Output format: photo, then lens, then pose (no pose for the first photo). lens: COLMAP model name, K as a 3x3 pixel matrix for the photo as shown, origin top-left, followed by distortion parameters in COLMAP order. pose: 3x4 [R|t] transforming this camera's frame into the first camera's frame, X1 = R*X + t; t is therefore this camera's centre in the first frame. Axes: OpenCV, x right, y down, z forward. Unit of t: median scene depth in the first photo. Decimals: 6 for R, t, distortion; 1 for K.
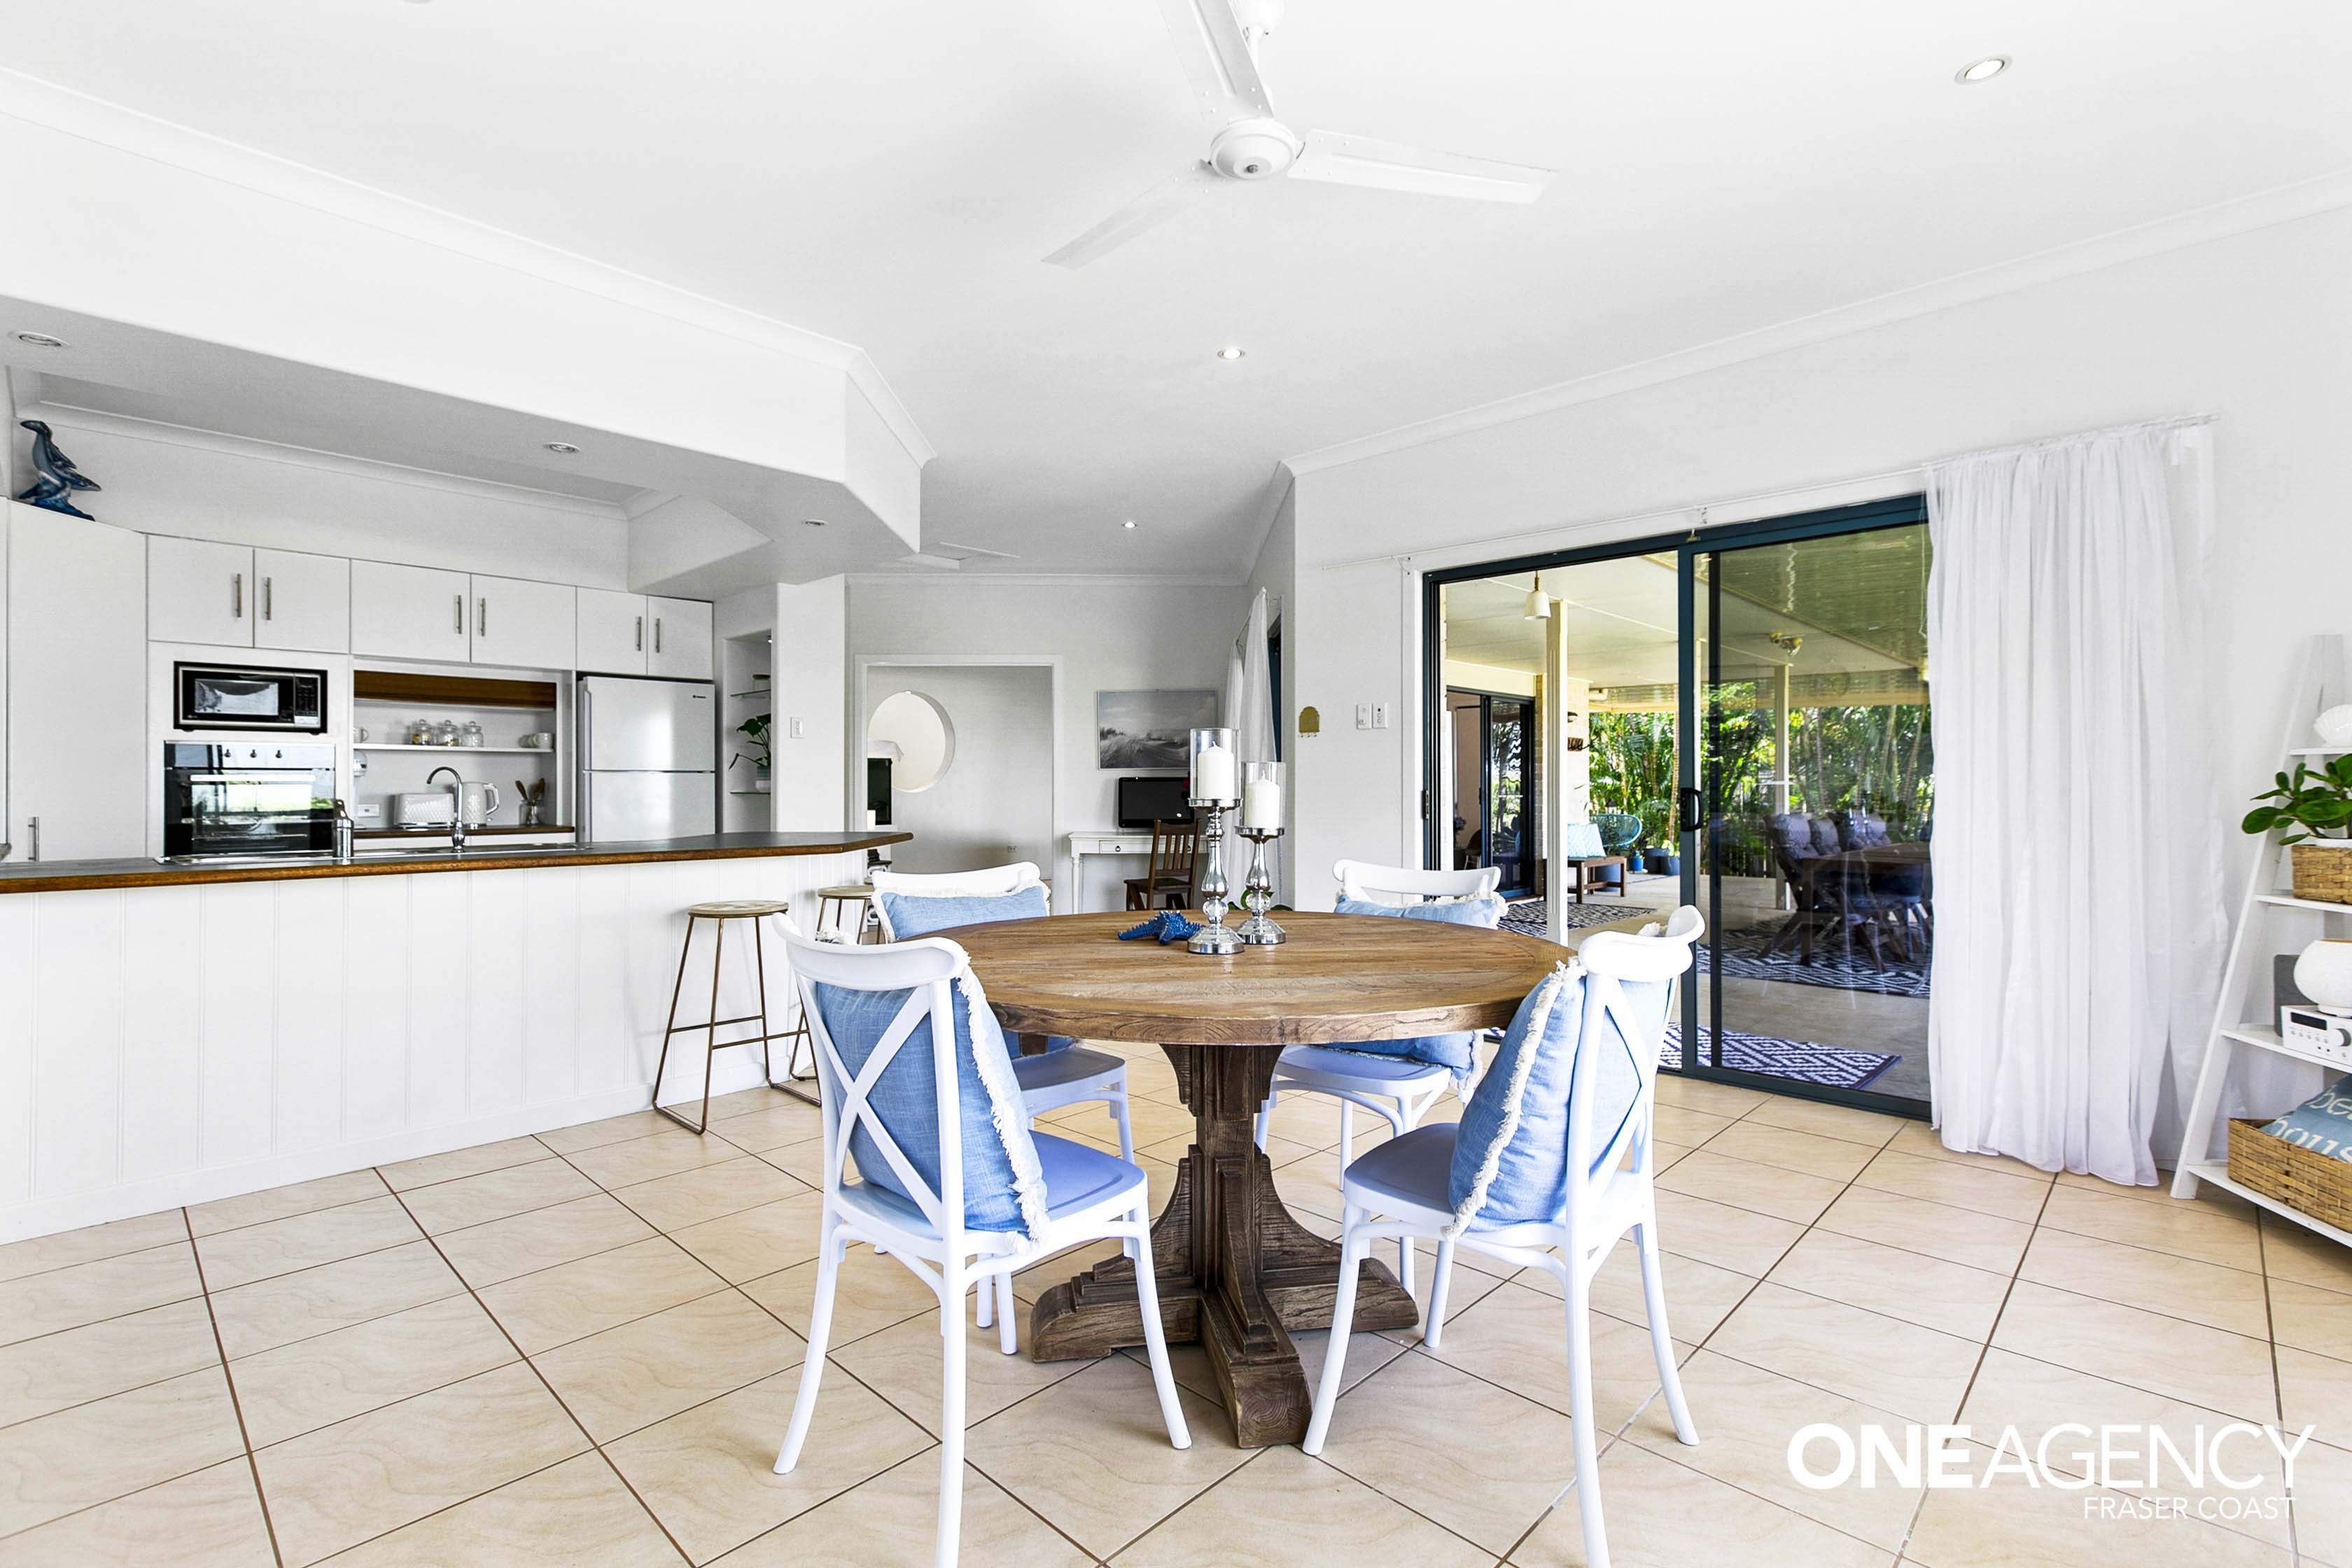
lens RADIAL K [[1058.6, 0, 1181.0], [0, 1058.6, 772.8], [0, 0, 1]] dist [0.001388, 0.000070]
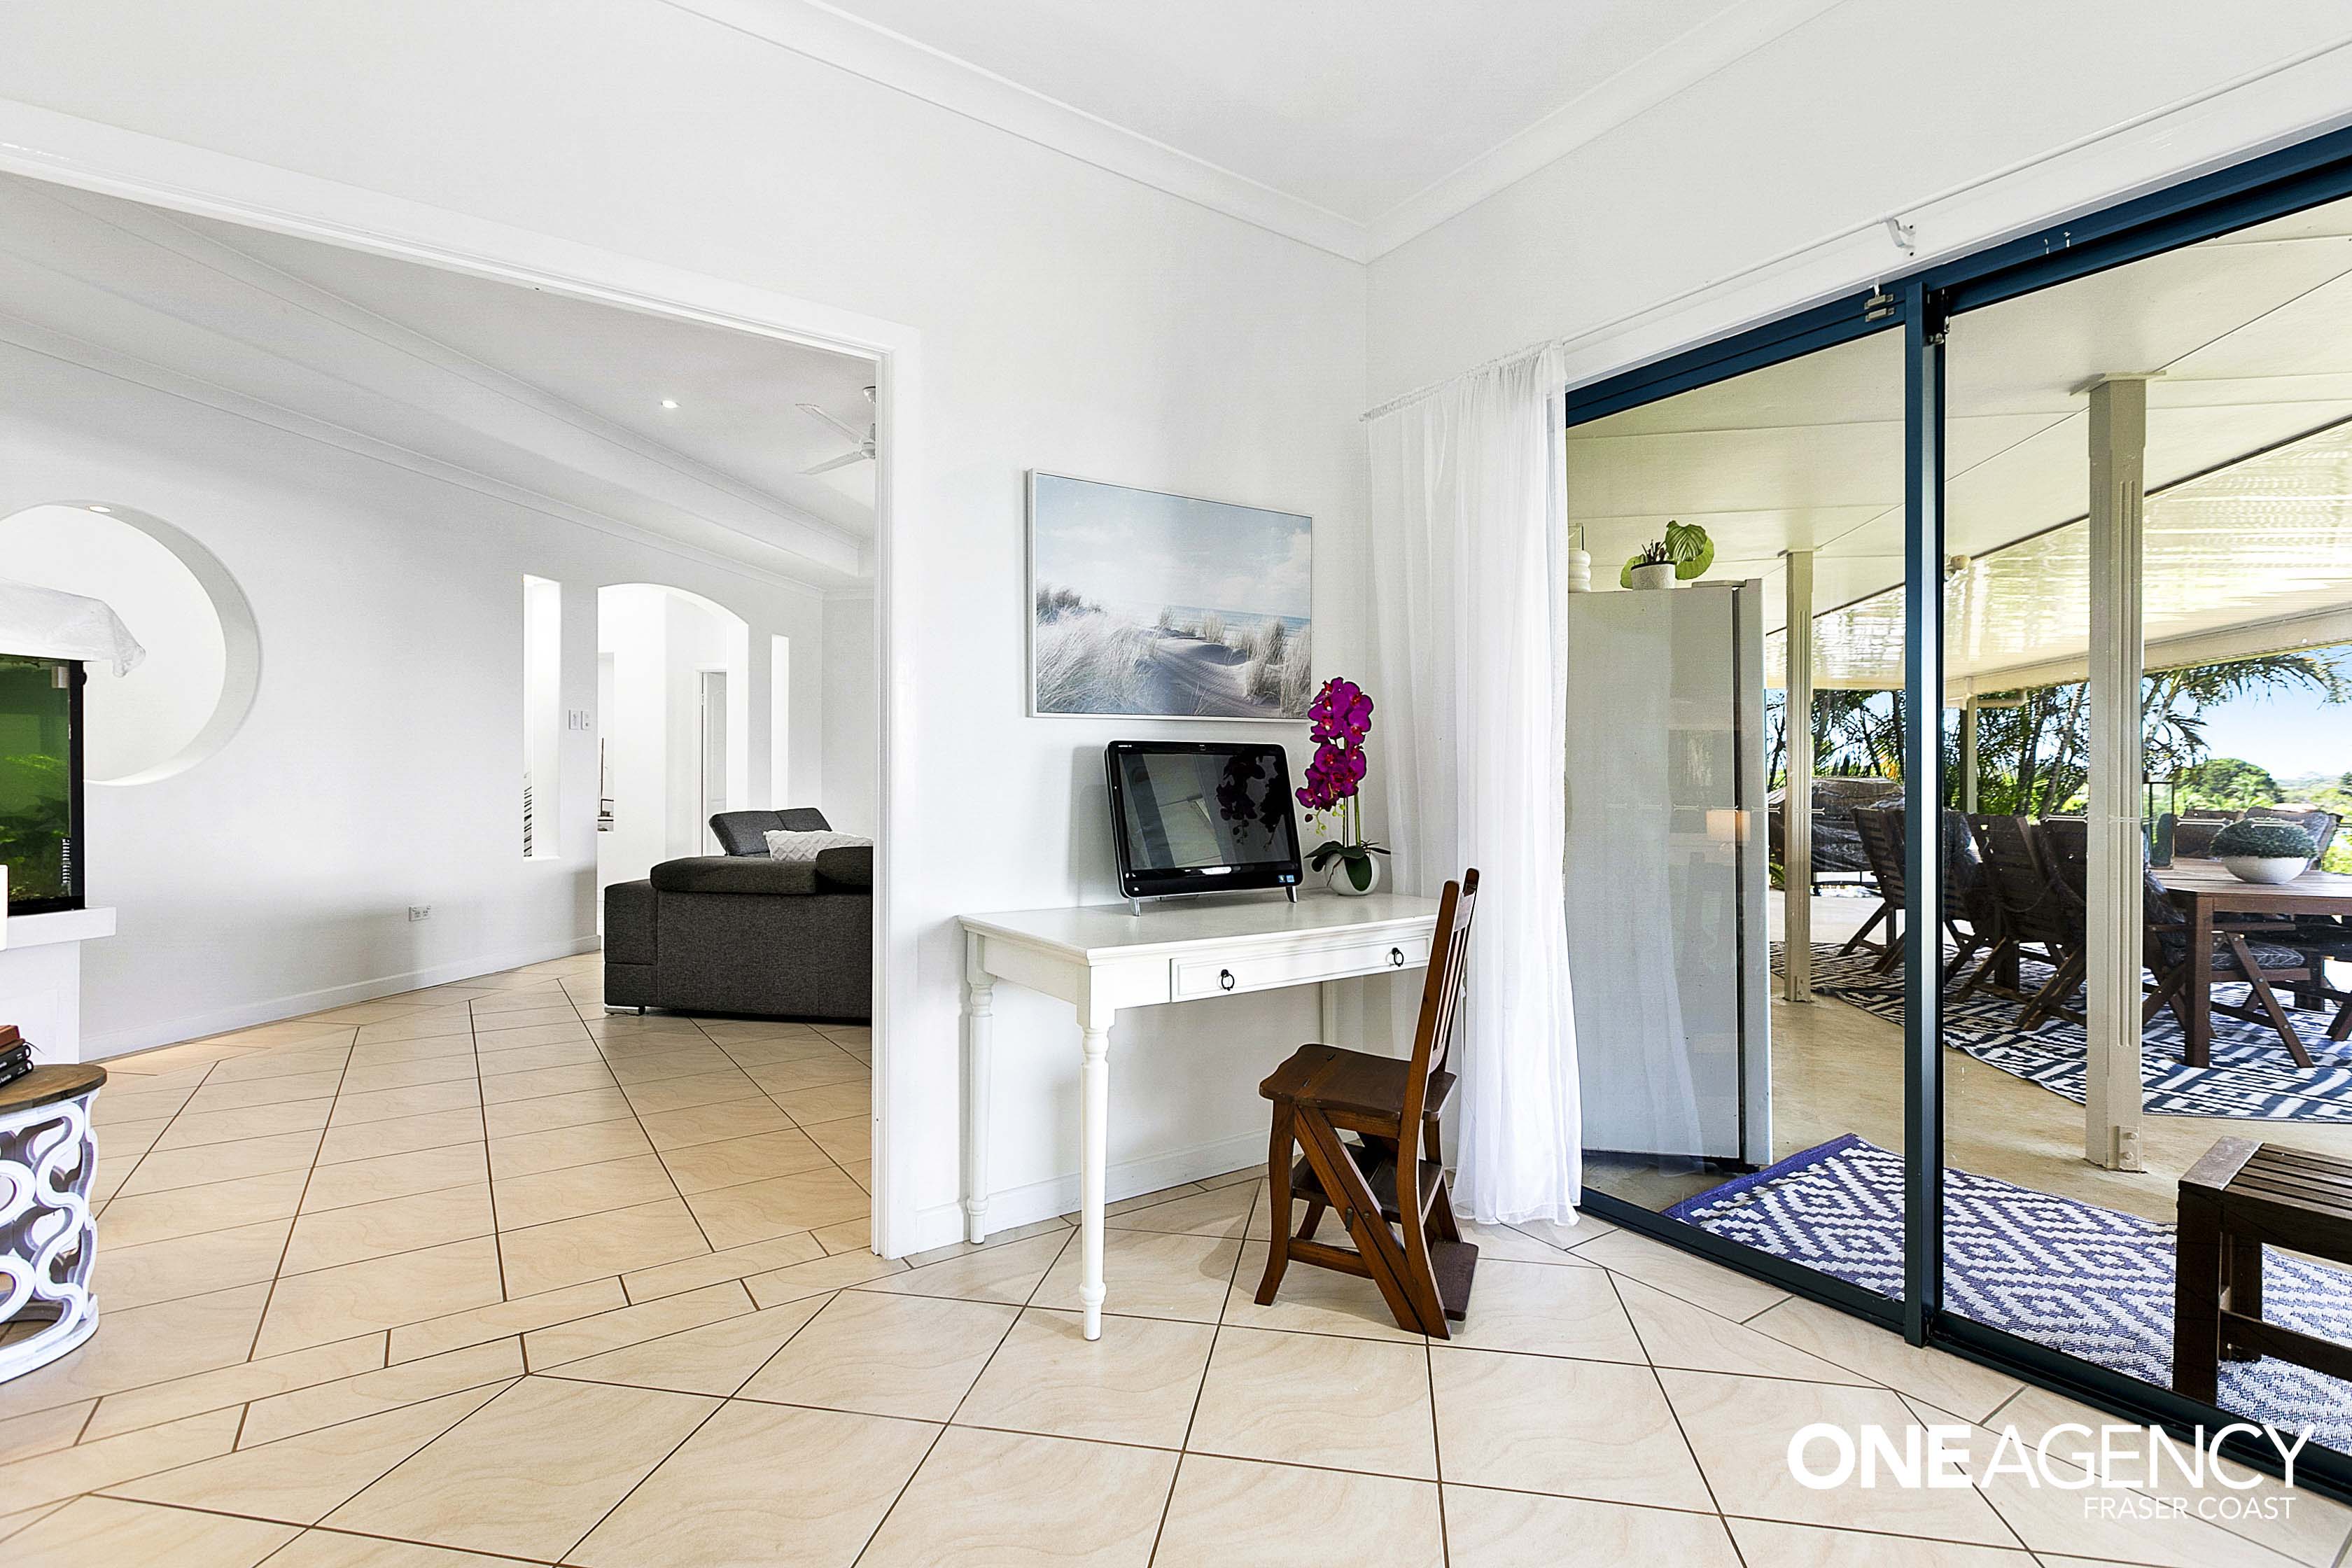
lens RADIAL K [[1058.6, 0, 1174.3], [0, 1058.6, 779.3], [0, 0, 1]] dist [0.001388, 0.000070]
pose [[0.834817, 0.001734, 0.550525, -0.311825], [-0.009916, 0.999880, 0.011888, 0.016815], [-0.550439, -0.015384, 0.834734, 1.018520]]
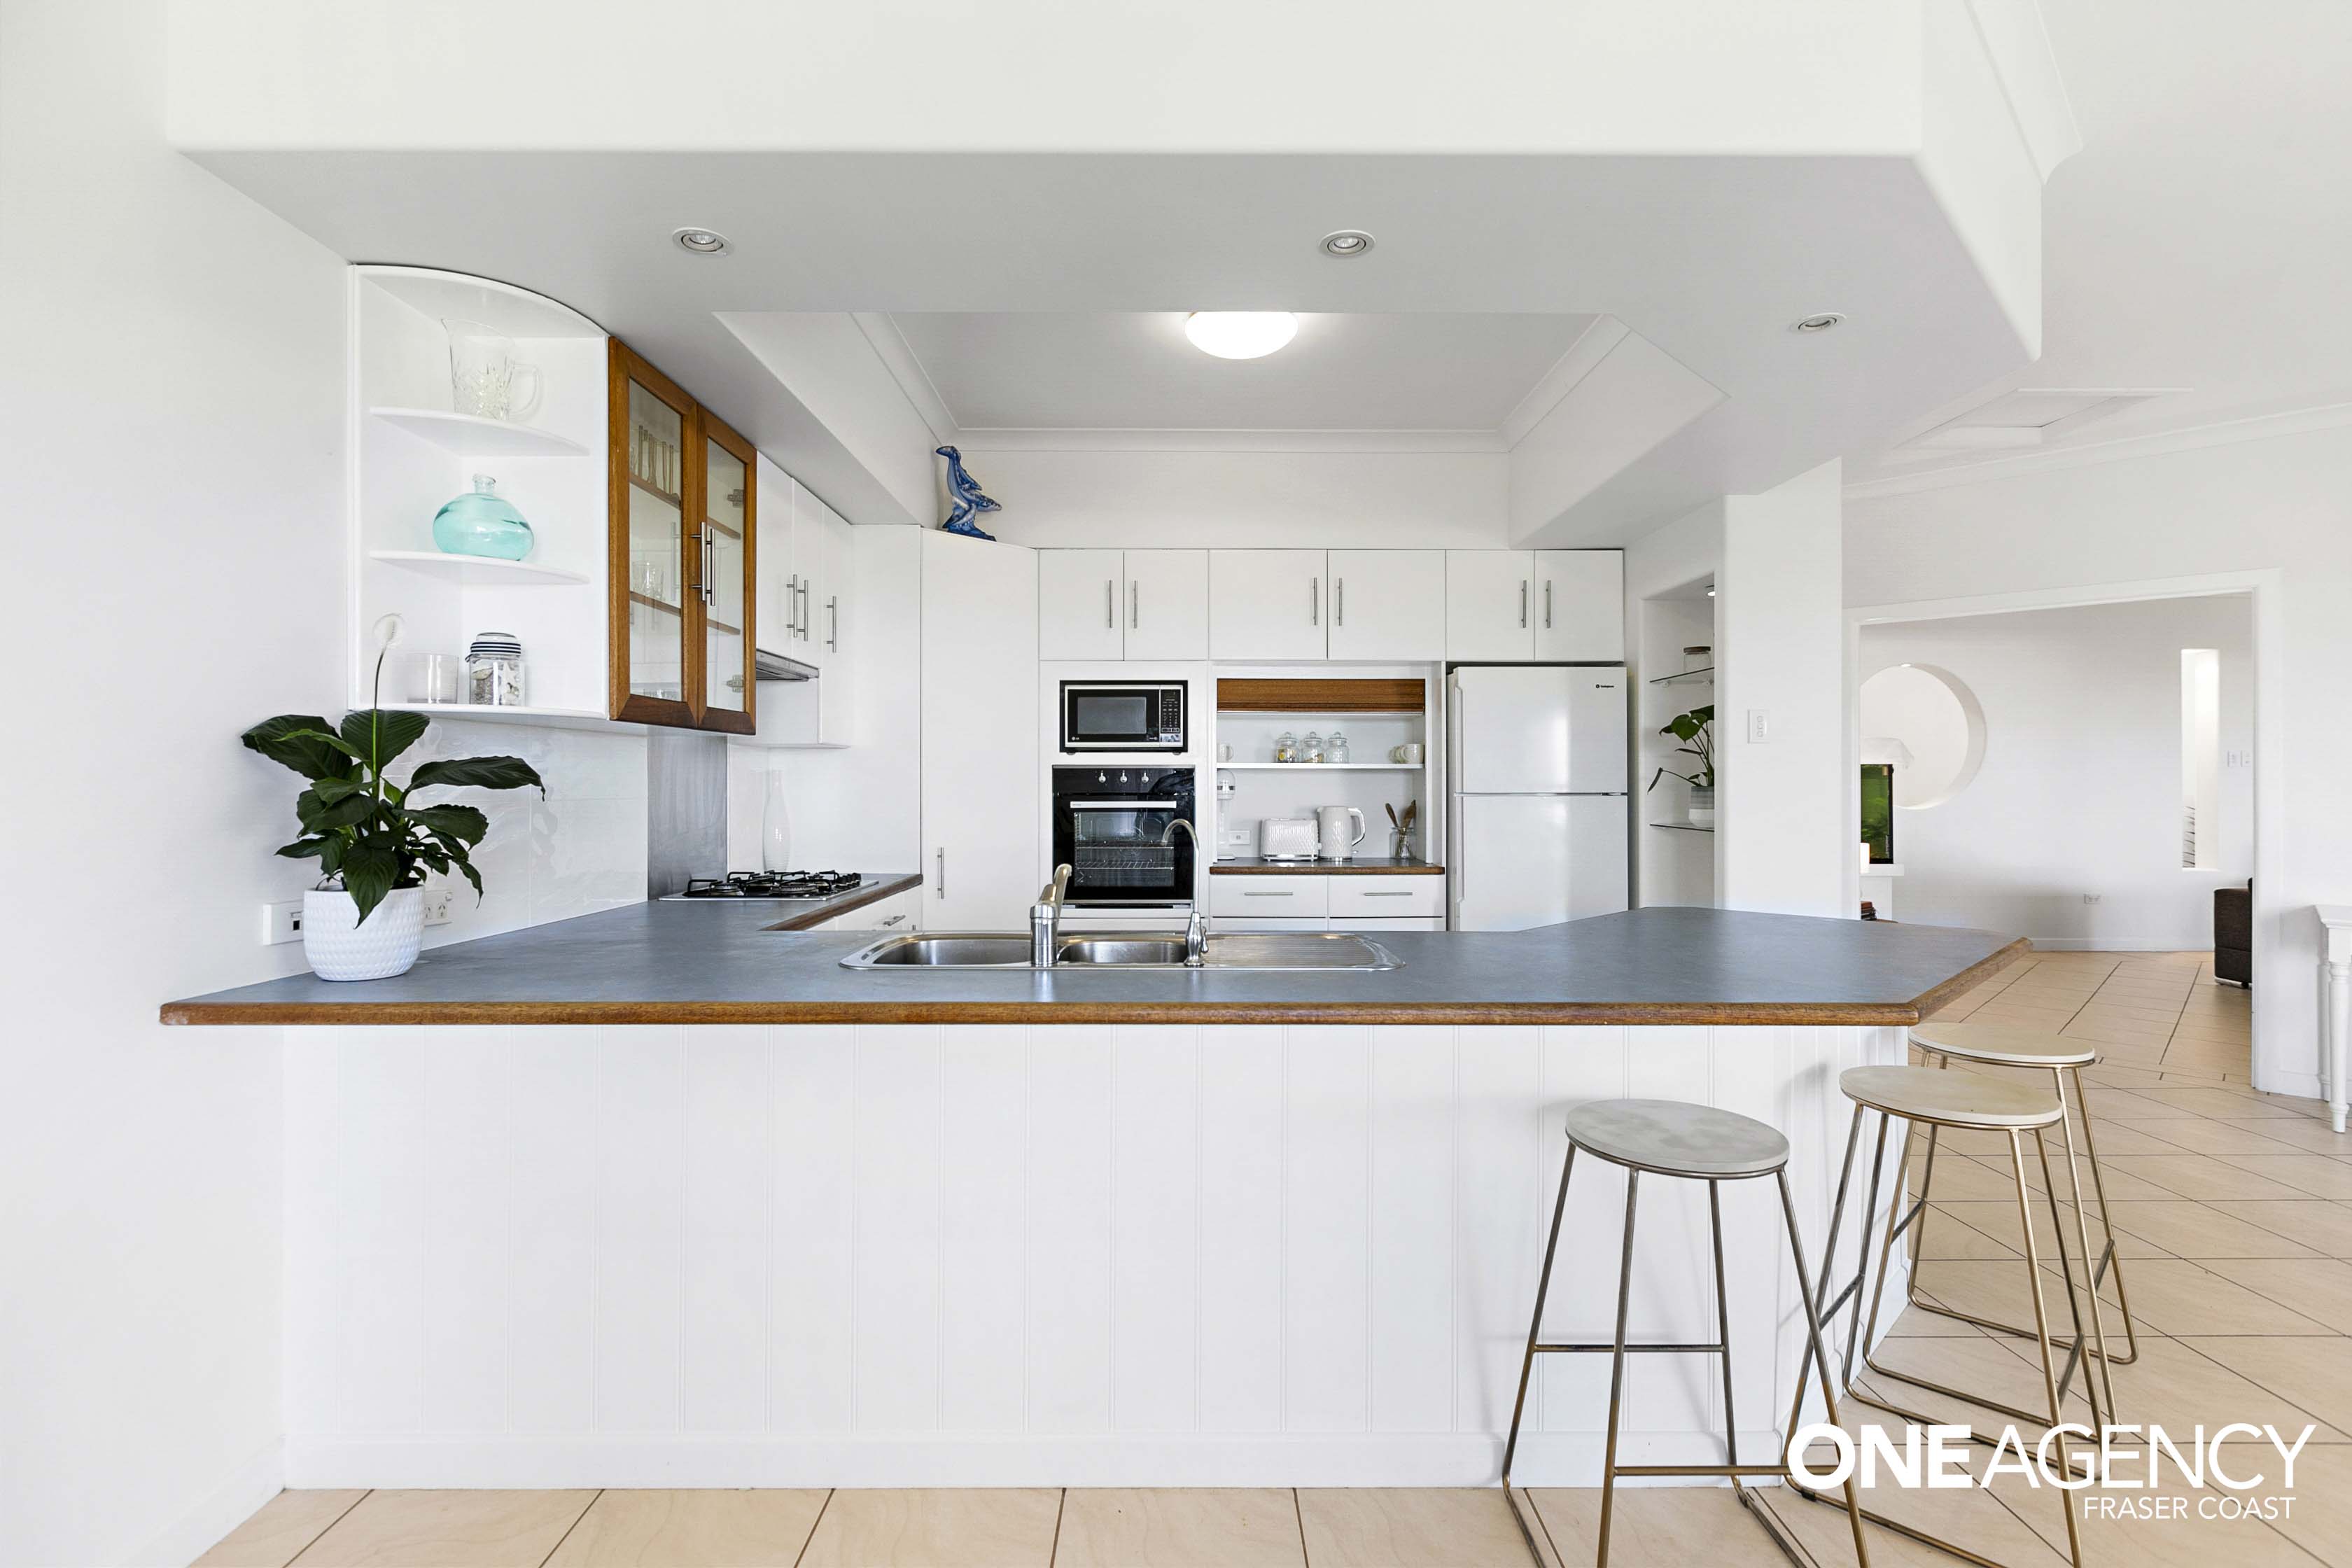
lens RADIAL K [[1097.3, 0, 1175.9], [0, 1097.3, 770.3], [0, 0, 1]] dist [-0.004770, 0.000815]
pose [[0.689123, -0.005208, -0.724626, -0.140207], [0.006297, 0.999979, -0.001198, -0.019182], [0.724617, -0.003737, 0.689142, 0.328703]]
